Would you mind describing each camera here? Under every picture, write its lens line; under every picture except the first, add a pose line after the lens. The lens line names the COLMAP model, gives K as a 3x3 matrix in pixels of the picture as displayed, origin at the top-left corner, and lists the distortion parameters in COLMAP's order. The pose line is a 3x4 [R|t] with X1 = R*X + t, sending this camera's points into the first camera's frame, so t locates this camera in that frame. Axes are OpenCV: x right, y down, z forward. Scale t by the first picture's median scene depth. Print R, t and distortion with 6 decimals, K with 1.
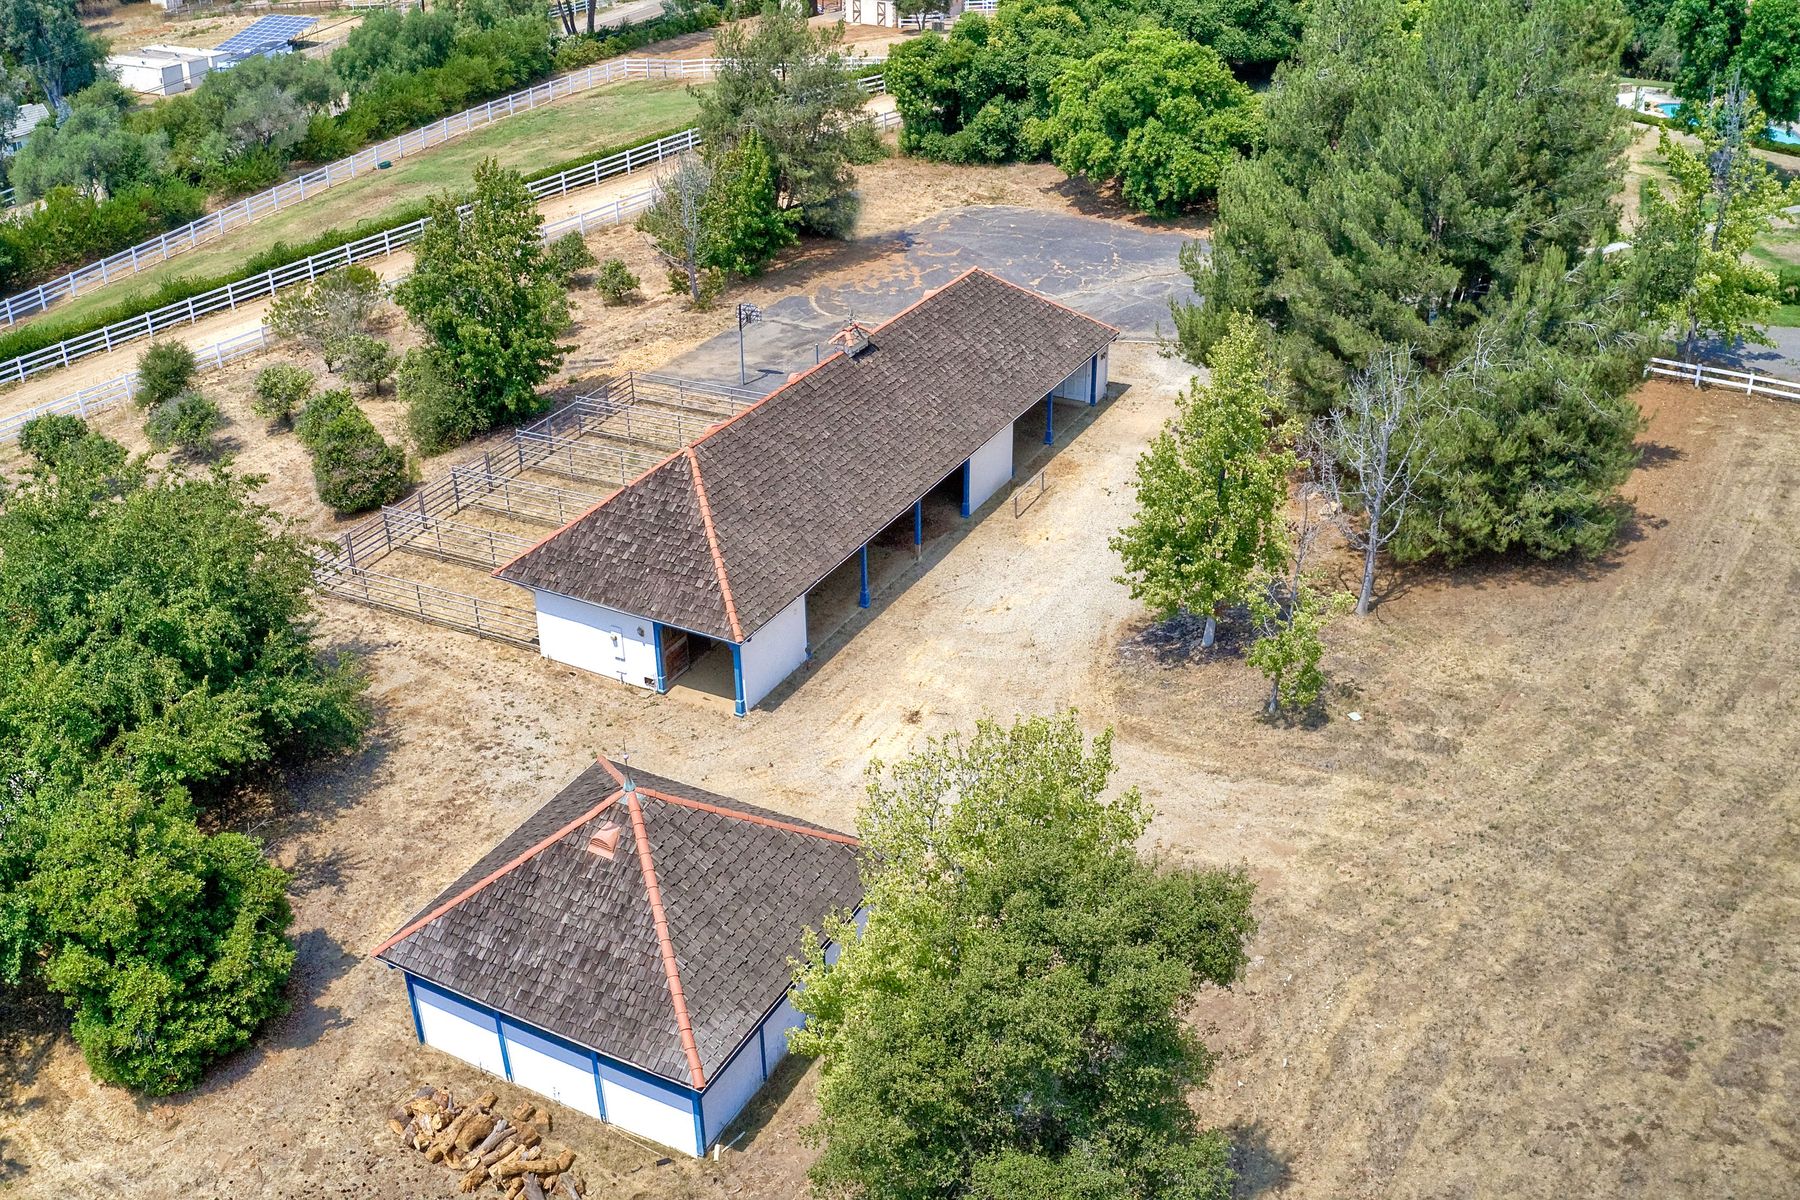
lens RADIAL K [[1636.4, 0, 897.9], [0, 1636.4, 598.1], [0, 0, 1]] dist [-0.162802, -0.015341]
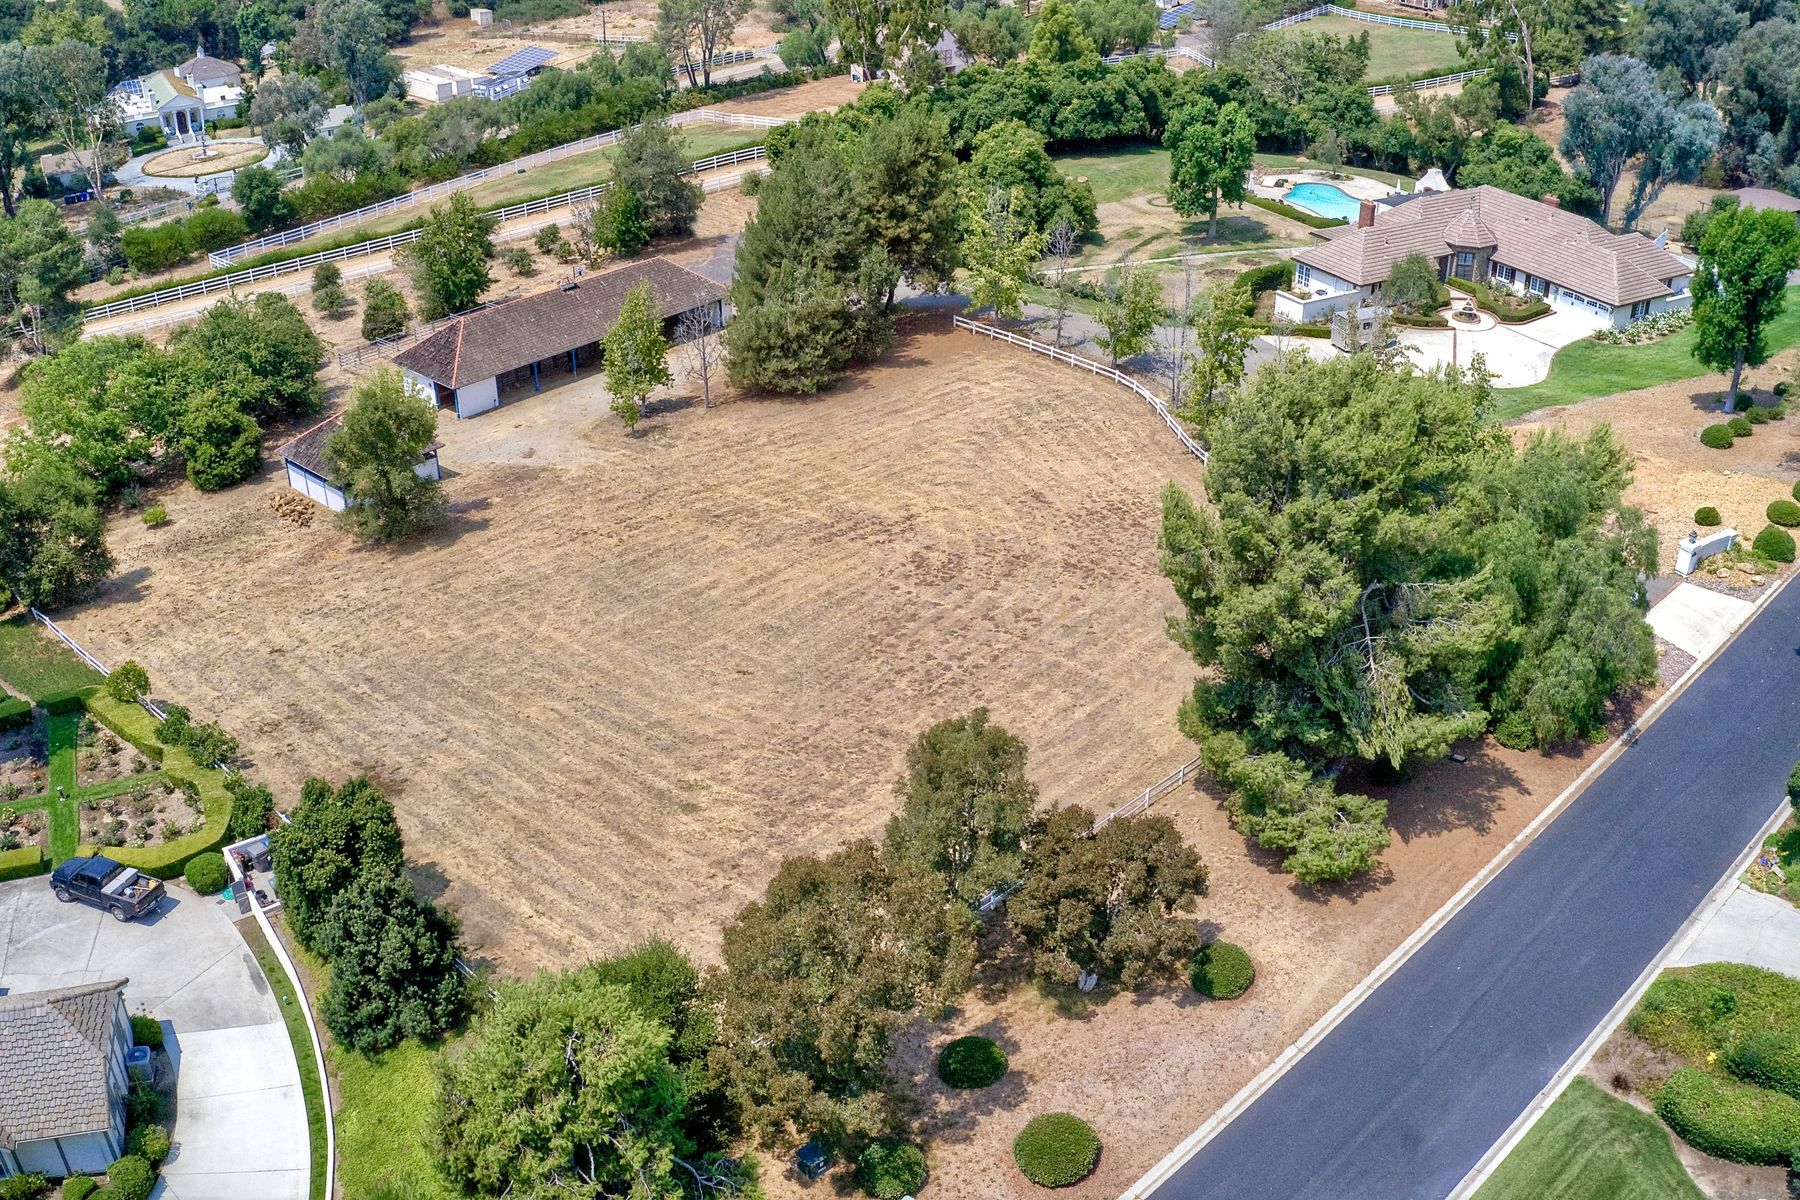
lens RADIAL K [[1636.4, 0, 903.3], [0, 1636.4, 600.2], [0, 0, 1]] dist [-0.162802, -0.015341]
pose [[0.968552, 0.126908, -0.214014, 0.547212], [-0.125163, 0.991898, 0.021742, 0.099000], [0.215040, 0.005728, 0.976589, -0.627344]]
